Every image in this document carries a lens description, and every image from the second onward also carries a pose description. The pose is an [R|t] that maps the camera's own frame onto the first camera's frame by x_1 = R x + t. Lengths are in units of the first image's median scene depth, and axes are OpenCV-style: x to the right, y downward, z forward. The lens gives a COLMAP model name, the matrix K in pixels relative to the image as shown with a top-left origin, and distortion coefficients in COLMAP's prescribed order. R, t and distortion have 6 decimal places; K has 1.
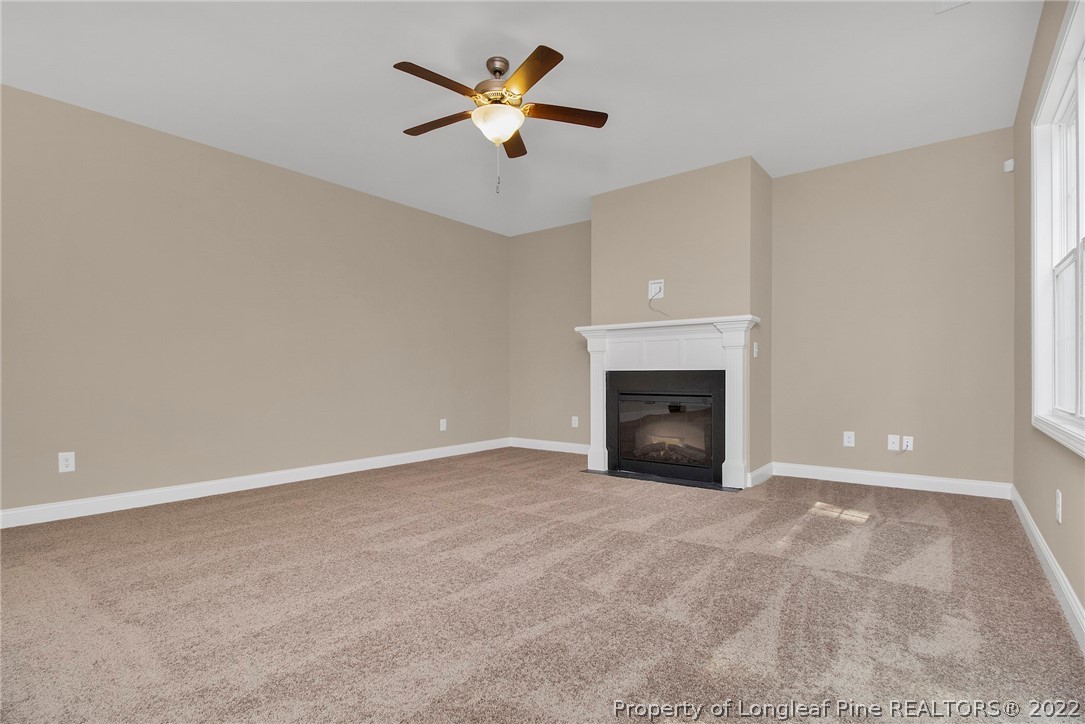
lens RADIAL K [[523.7, 0, 542.6], [0, 523.7, 379.5], [0, 0, 1]] dist [-0.013779, -0.000890]
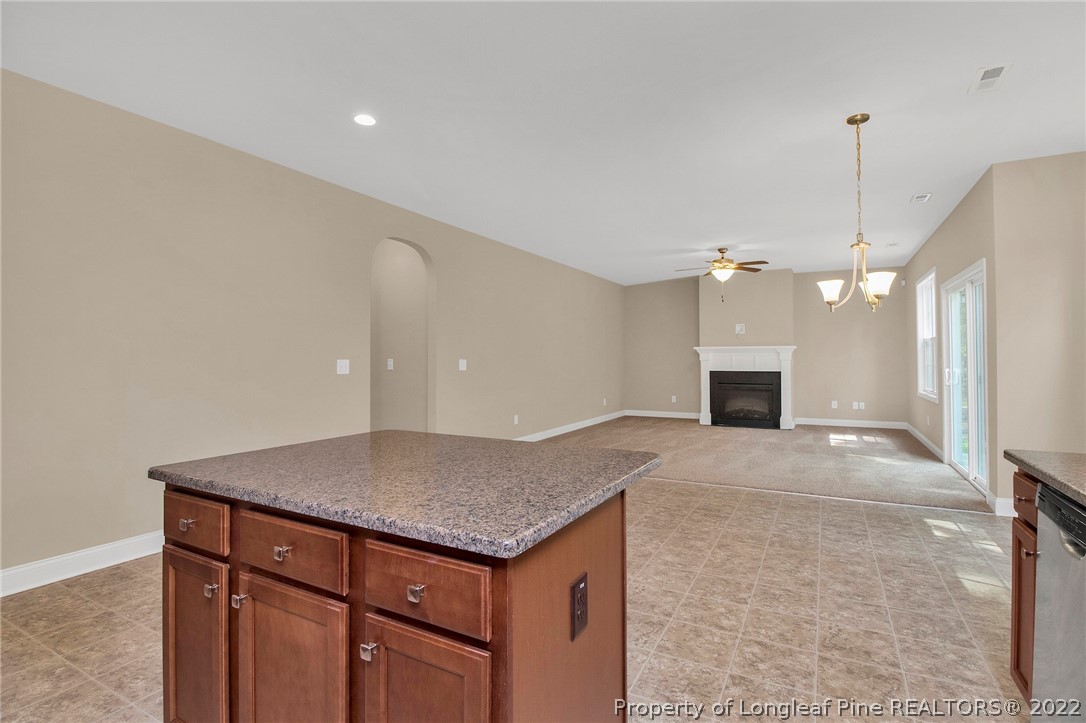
lens RADIAL K [[511.1, 0, 543.0], [0, 511.1, 361.5], [0, 0, 1]] dist [-0.009830, -0.000197]
pose [[0.987190, -0.000977, 0.159544, -0.855606], [0.002238, 0.999968, -0.007725, -0.041702], [-0.159531, 0.007983, 0.987161, -0.792124]]
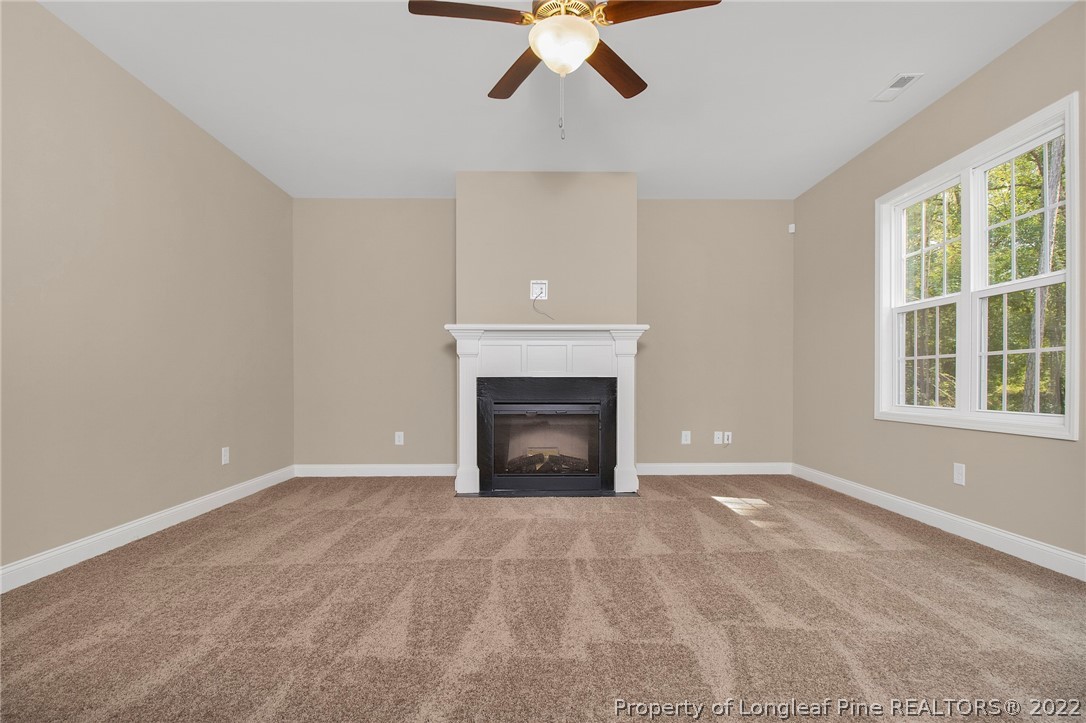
lens RADIAL K [[524.1, 0, 543.1], [0, 524.1, 379.0], [0, 0, 1]] dist [-0.013779, -0.000890]
pose [[0.777276, 0.005692, 0.629134, -0.386922], [0.003835, 0.999898, -0.013785, -0.000888], [-0.629148, 0.013127, 0.777175, 0.289166]]
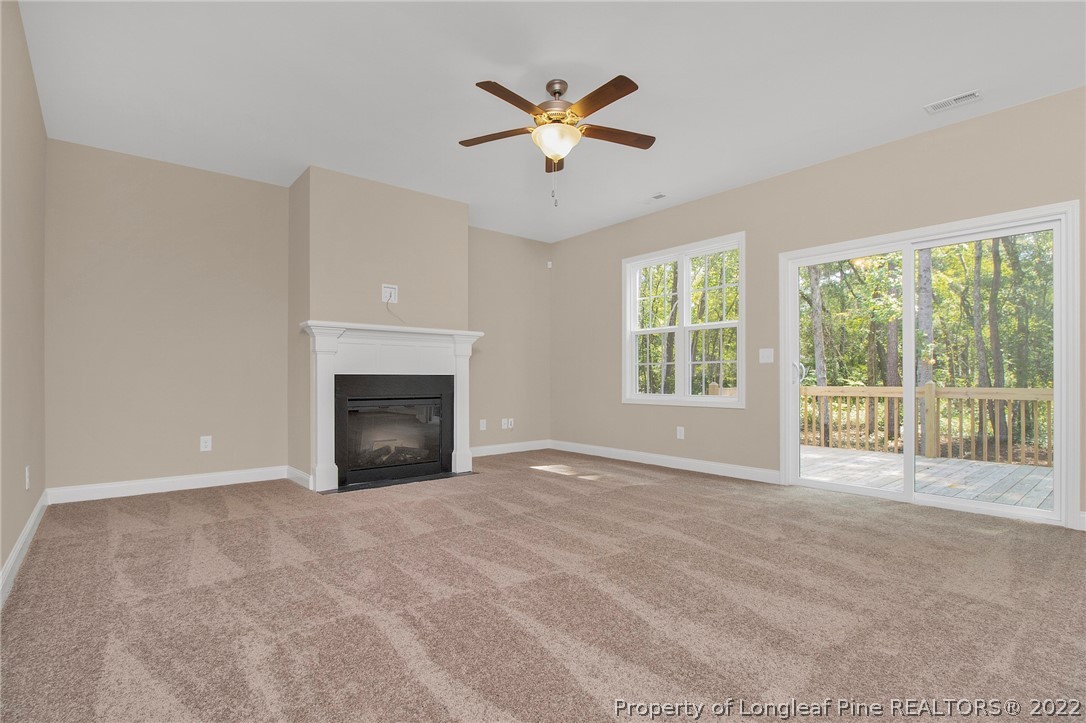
lens RADIAL K [[522.6, 0, 543.0], [0, 522.6, 361.5], [0, 0, 1]] dist [-0.013650, -0.000723]
pose [[0.206465, 0.039276, 0.977665, -0.745487], [0.010894, 0.999040, -0.042436, 0.004096], [-0.978393, 0.019413, 0.205839, 0.540316]]
